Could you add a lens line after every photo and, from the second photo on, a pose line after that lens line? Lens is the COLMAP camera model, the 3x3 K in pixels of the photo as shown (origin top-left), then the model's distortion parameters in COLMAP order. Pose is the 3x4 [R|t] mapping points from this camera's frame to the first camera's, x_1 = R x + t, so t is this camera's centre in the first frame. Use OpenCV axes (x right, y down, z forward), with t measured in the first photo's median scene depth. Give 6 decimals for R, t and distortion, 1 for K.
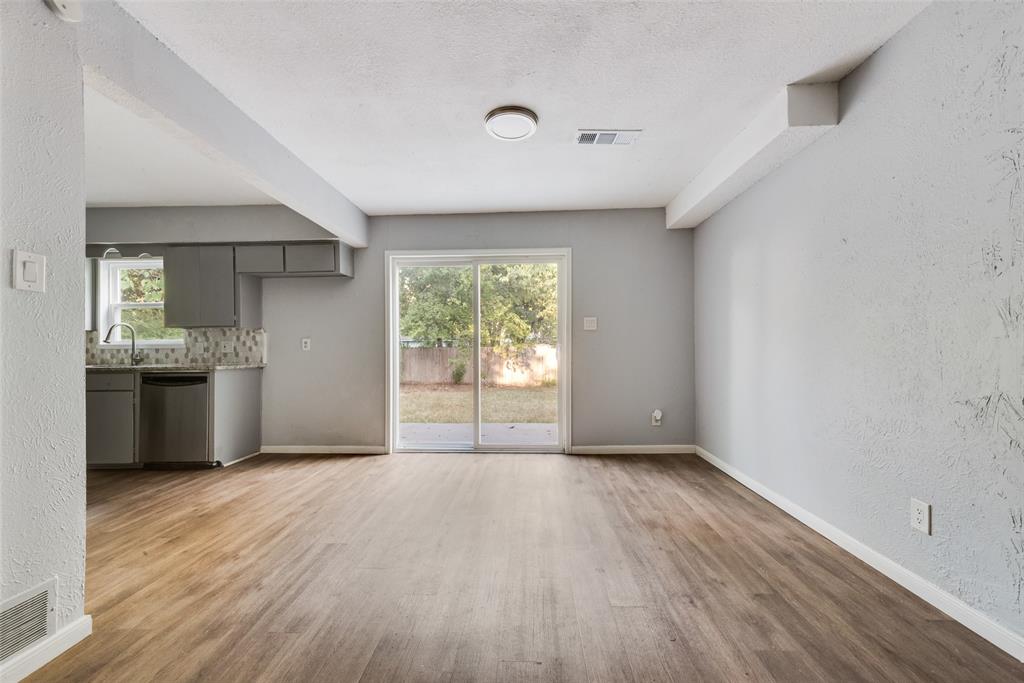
lens RADIAL K [[397.9, 0, 513.1], [0, 397.9, 347.0], [0, 0, 1]] dist [0.000360, -0.000001]
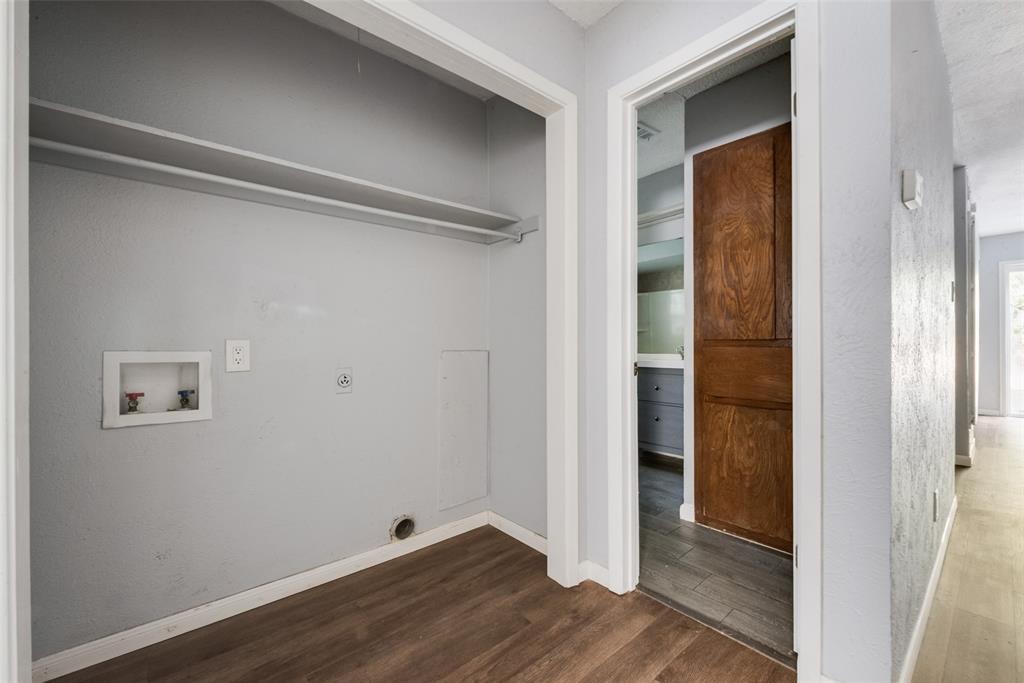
lens RADIAL K [[423.4, 0, 539.3], [0, 423.4, 338.4], [0, 0, 1]] dist [-0.000893, -0.000173]
pose [[0.706488, 0.003227, -0.707717, -0.412053], [-0.002430, 0.999995, 0.002135, 0.009258], [0.707721, 0.000211, 0.706492, -1.082168]]
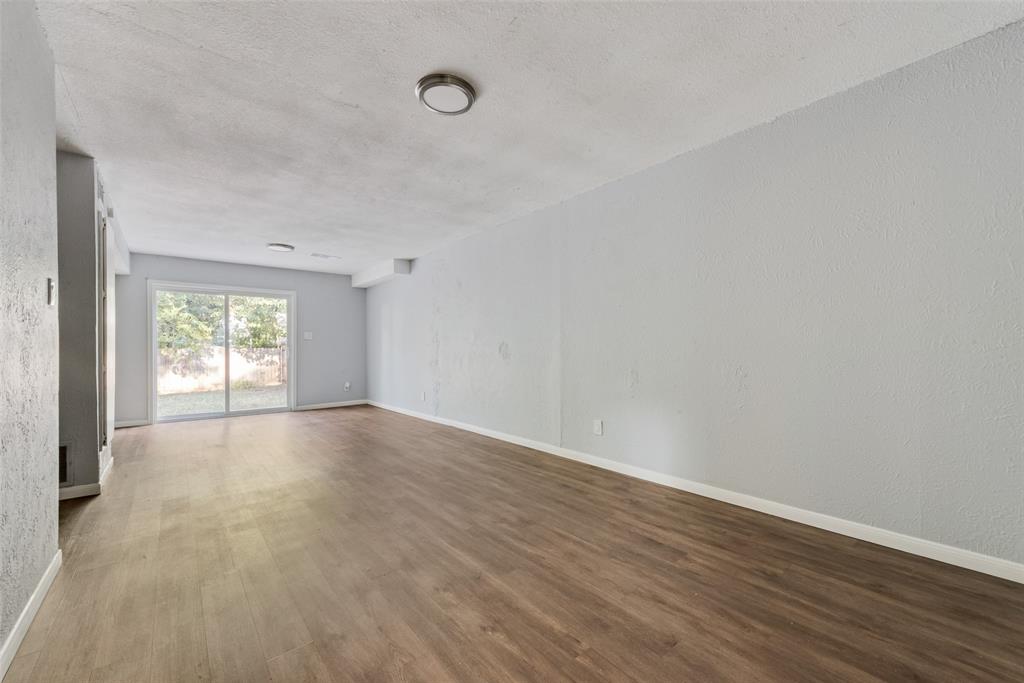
lens RADIAL K [[397.9, 0, 513.1], [0, 397.9, 347.0], [0, 0, 1]] dist [0.000360, -0.000001]
pose [[0.730709, 0.005094, 0.682670, -0.346178], [0.000557, 0.999967, -0.008058, 0.006502], [-0.682689, 0.006269, 0.730682, -0.905810]]
